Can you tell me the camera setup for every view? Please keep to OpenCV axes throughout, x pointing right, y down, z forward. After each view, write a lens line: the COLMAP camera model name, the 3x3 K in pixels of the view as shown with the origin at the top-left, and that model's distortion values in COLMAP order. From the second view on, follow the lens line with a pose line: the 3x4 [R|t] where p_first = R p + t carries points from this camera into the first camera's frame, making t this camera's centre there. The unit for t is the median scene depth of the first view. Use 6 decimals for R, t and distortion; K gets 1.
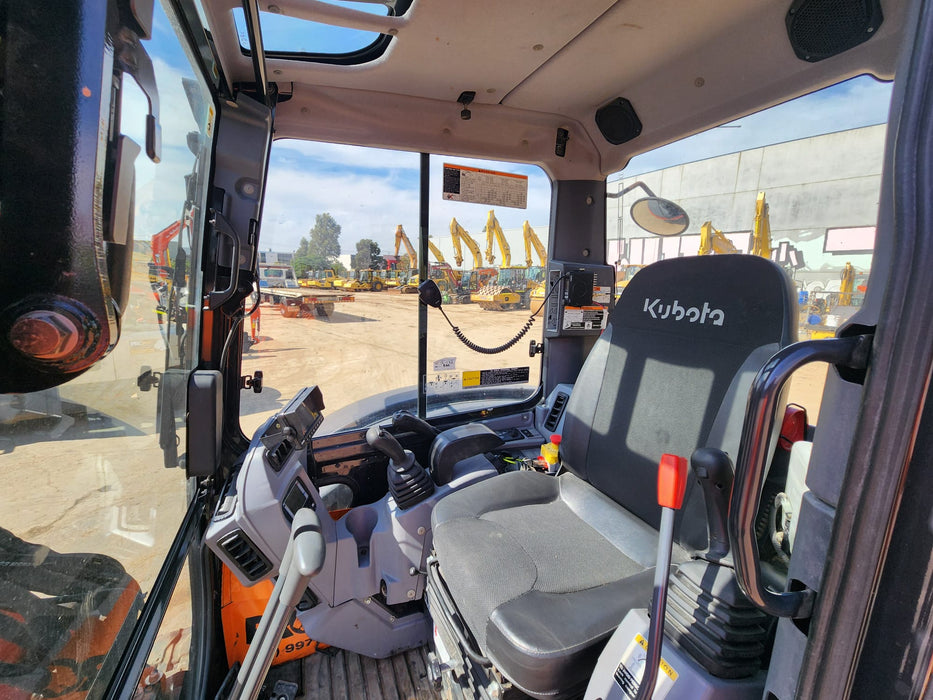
lens RADIAL K [[381.0, 0, 460.4], [0, 381.0, 348.9], [0, 0, 1]] dist [-0.001966, -0.000208]
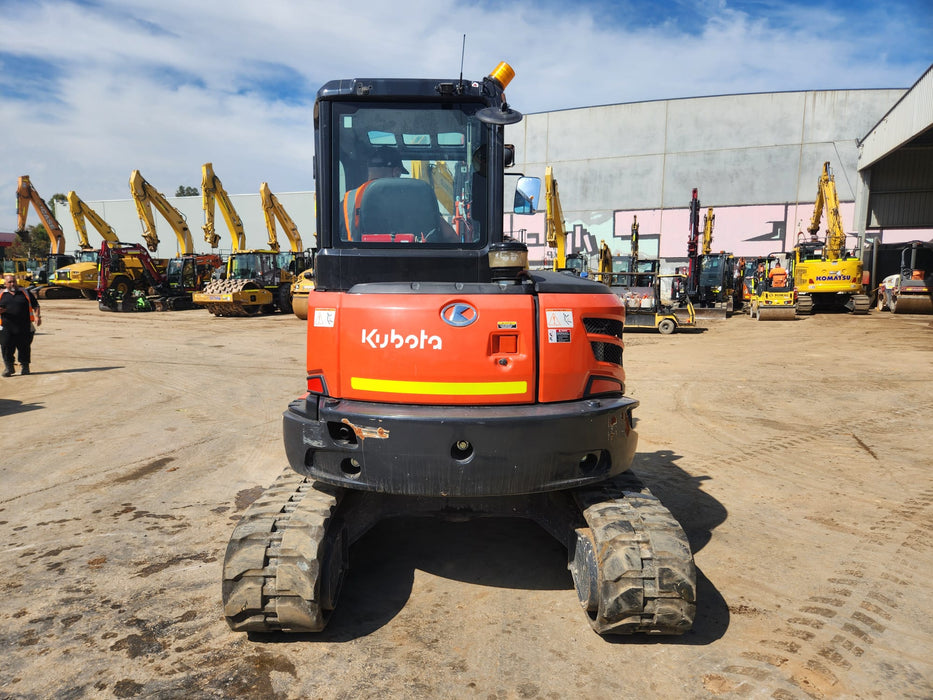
lens RADIAL K [[621.9, 0, 452.3], [0, 621.9, 362.1], [0, 0, 1]] dist [0.070293, -0.060894]
pose [[0.890413, -0.073614, 0.449160, -0.064341], [0.094403, 0.995244, -0.024033, 0.037495], [-0.445255, 0.063801, 0.893128, -0.123673]]
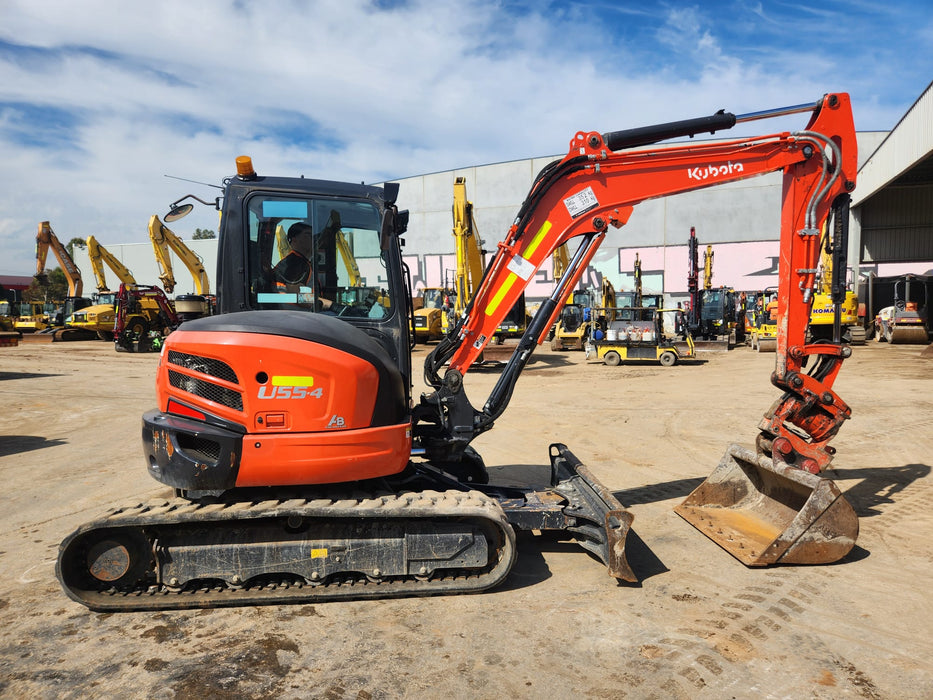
lens RADIAL K [[621.9, 0, 472.9], [0, 621.9, 353.2], [0, 0, 1]] dist [0.069850, -0.060126]
pose [[0.885248, -0.053305, 0.462055, -0.067595], [0.108795, 0.989583, -0.094277, 0.040883], [-0.452217, 0.133728, 0.881826, -0.144838]]
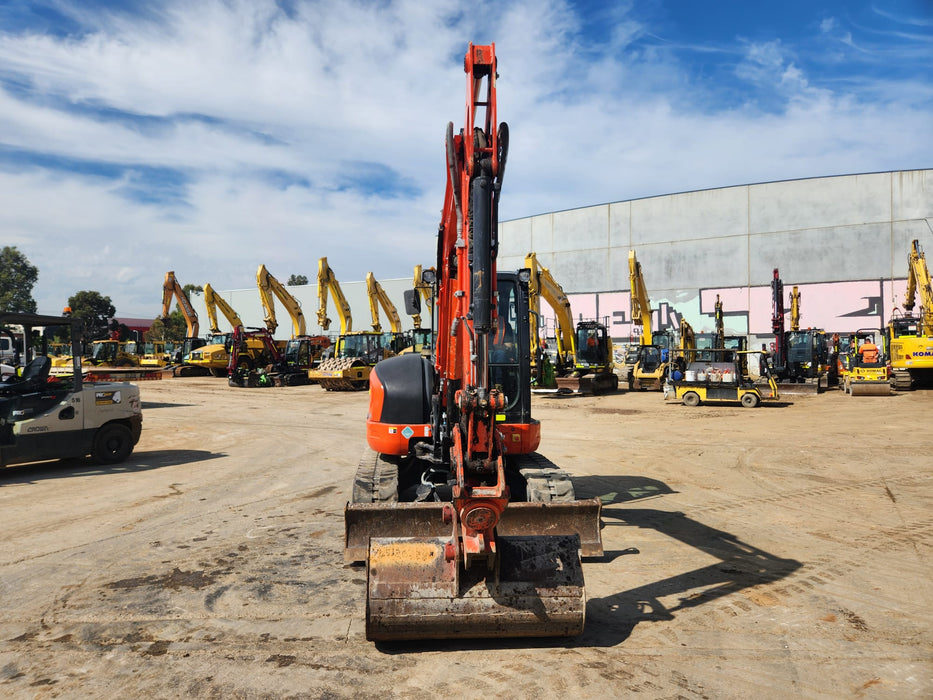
lens RADIAL K [[623.4, 0, 453.8], [0, 623.4, 354.7], [0, 0, 1]] dist [0.069167, -0.060640]
pose [[0.944537, -0.019054, 0.327853, -0.096807], [0.078546, 0.982448, -0.169192, 0.048617], [-0.318875, 0.185559, 0.929455, -0.188386]]
